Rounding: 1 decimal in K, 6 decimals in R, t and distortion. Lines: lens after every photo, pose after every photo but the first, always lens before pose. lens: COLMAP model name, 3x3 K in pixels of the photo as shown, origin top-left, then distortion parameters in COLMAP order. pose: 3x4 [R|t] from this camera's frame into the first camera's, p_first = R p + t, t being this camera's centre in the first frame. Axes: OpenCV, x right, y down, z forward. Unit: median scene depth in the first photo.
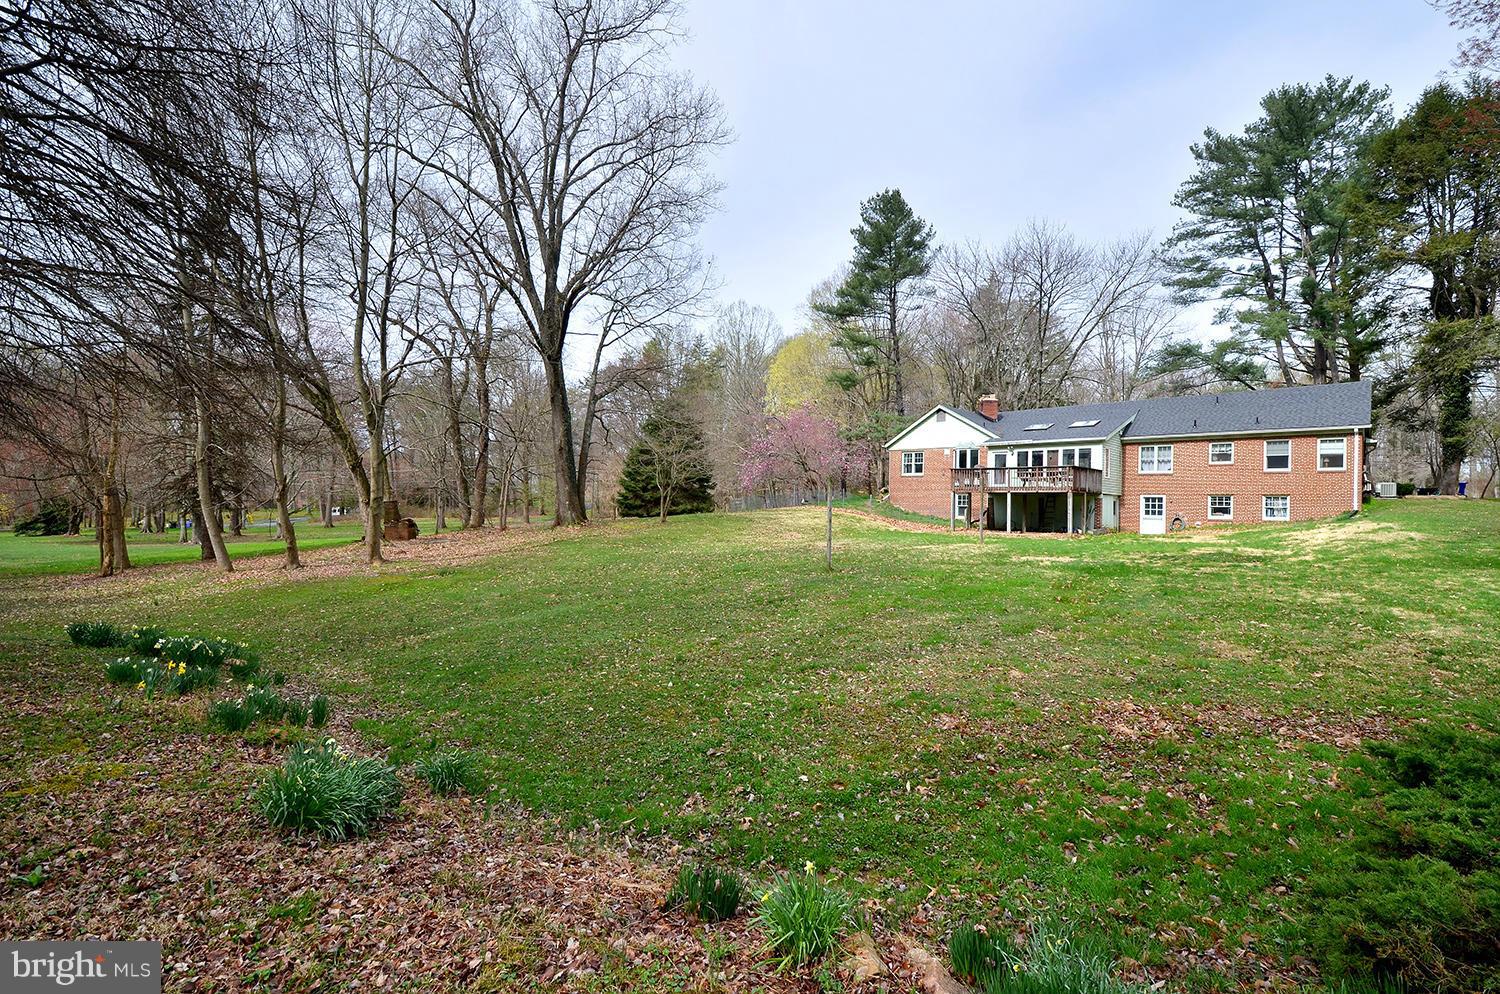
lens RADIAL K [[670.5, 0, 746.6], [0, 670.5, 498.9], [0, 0, 1]] dist [-0.000527, -0.000706]
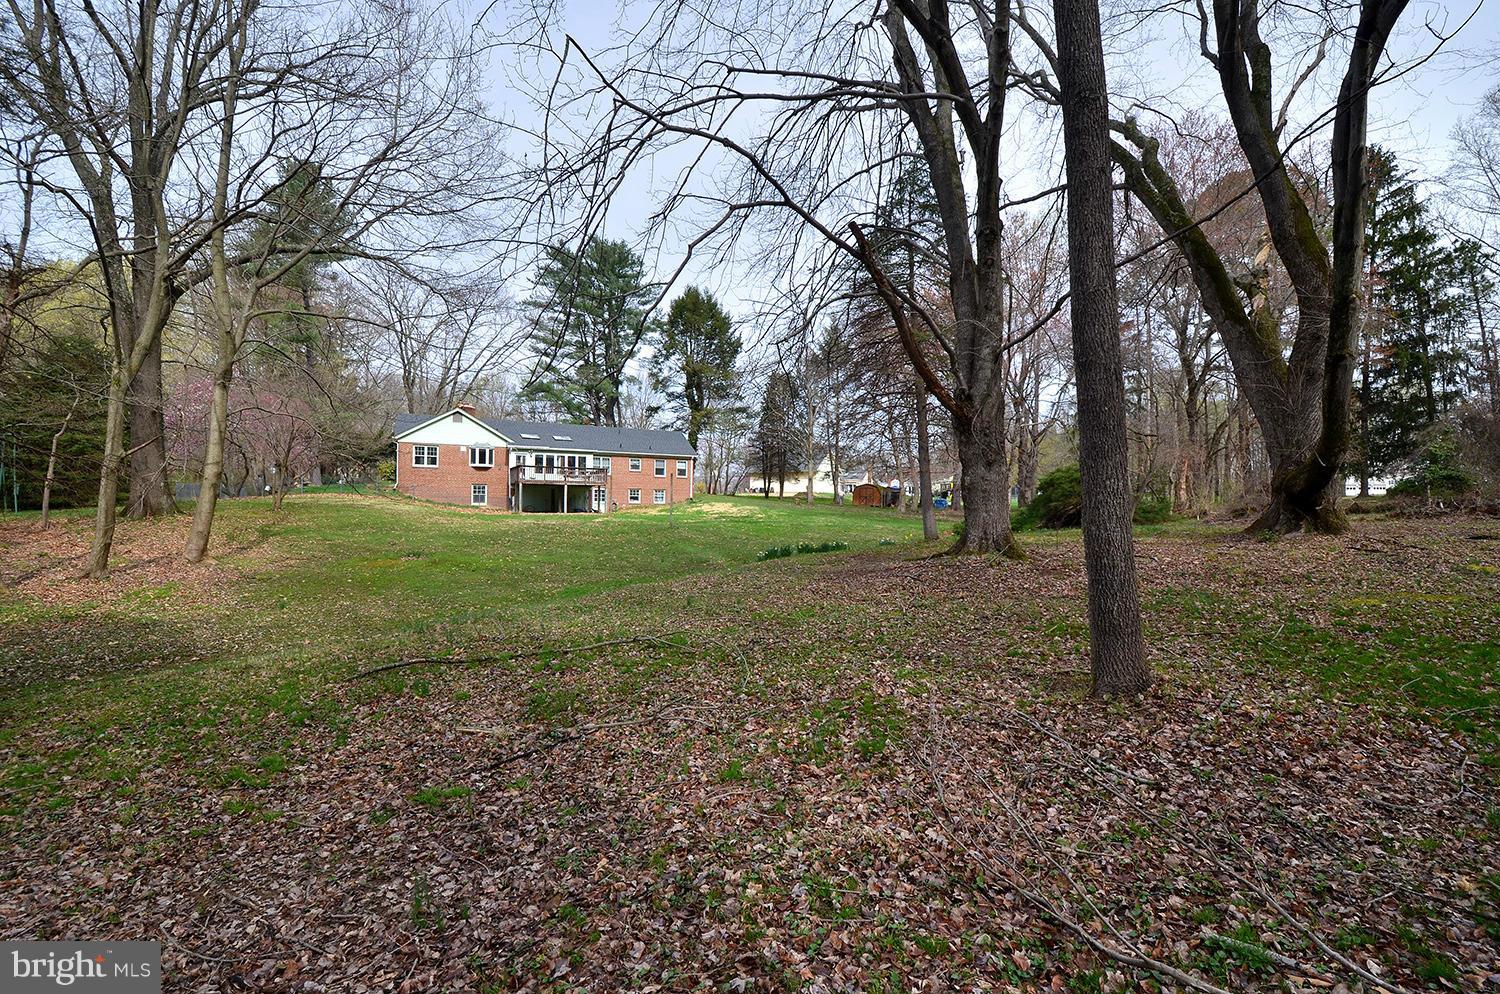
lens RADIAL K [[670.5, 0, 760.4], [0, 670.5, 501.3], [0, 0, 1]] dist [-0.000527, -0.000706]
pose [[0.341875, 0.001147, 0.939745, -0.744141], [-0.013451, 0.999903, 0.003673, 0.013820], [-0.939649, -0.013897, 0.341858, 0.107402]]
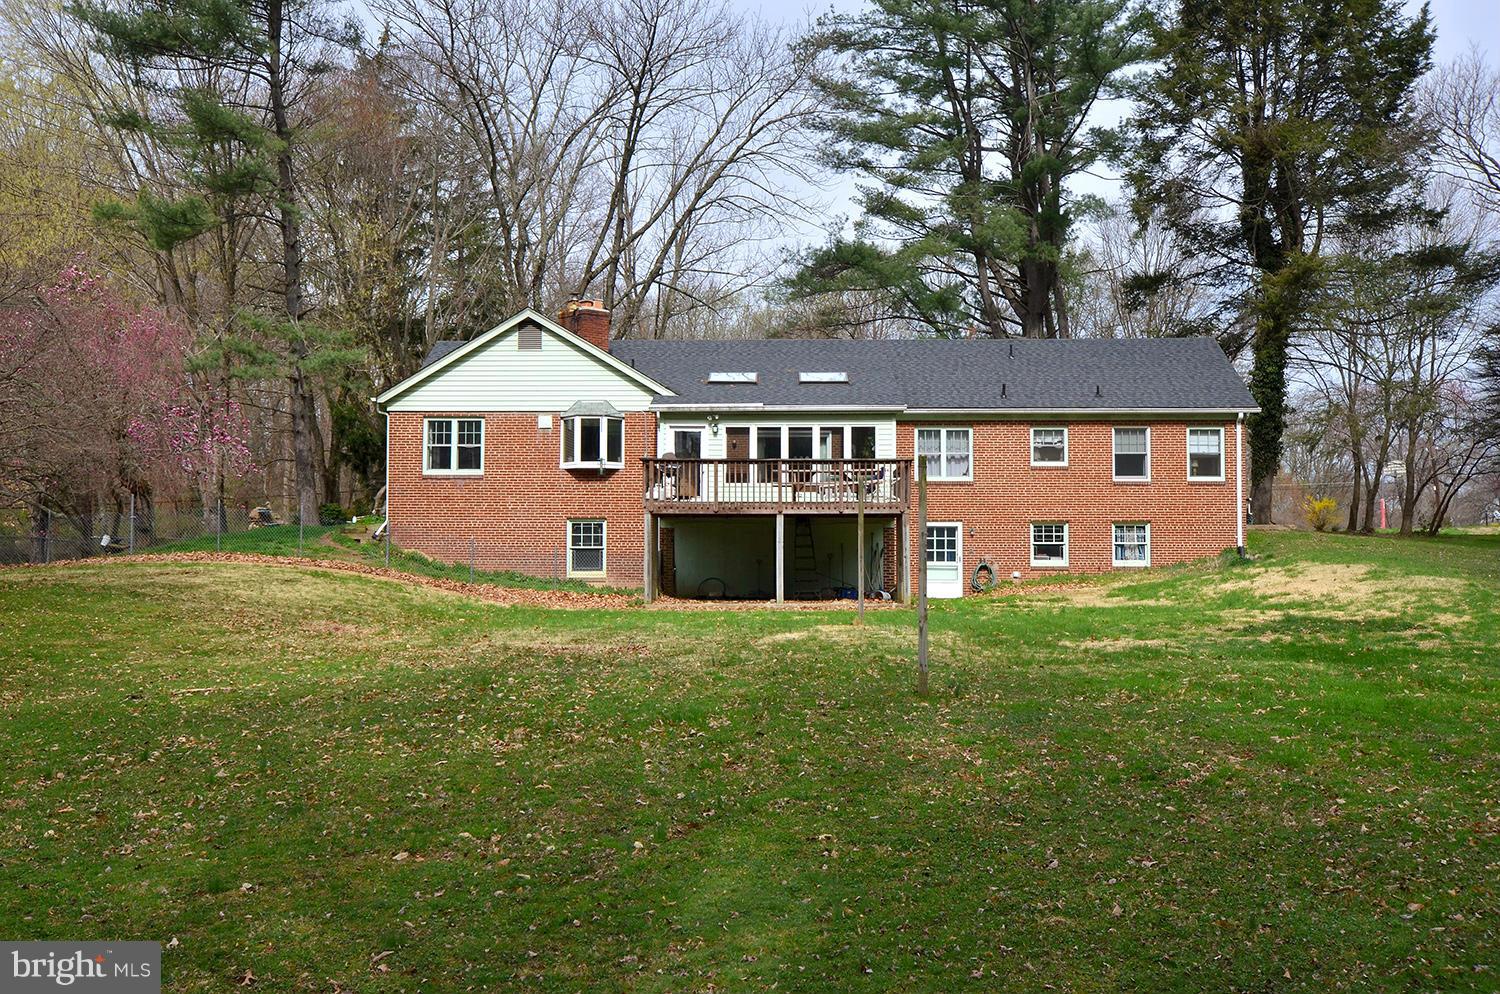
lens RADIAL K [[1504.2, 0, 756.0], [0, 1504.2, 493.0], [0, 0, 1]] dist [0.063158, 0.000000]
pose [[0.749494, 0.017165, 0.661788, -0.274960], [0.003443, 0.999549, -0.029824, 0.005905], [-0.662002, 0.024631, 0.749098, 0.218852]]
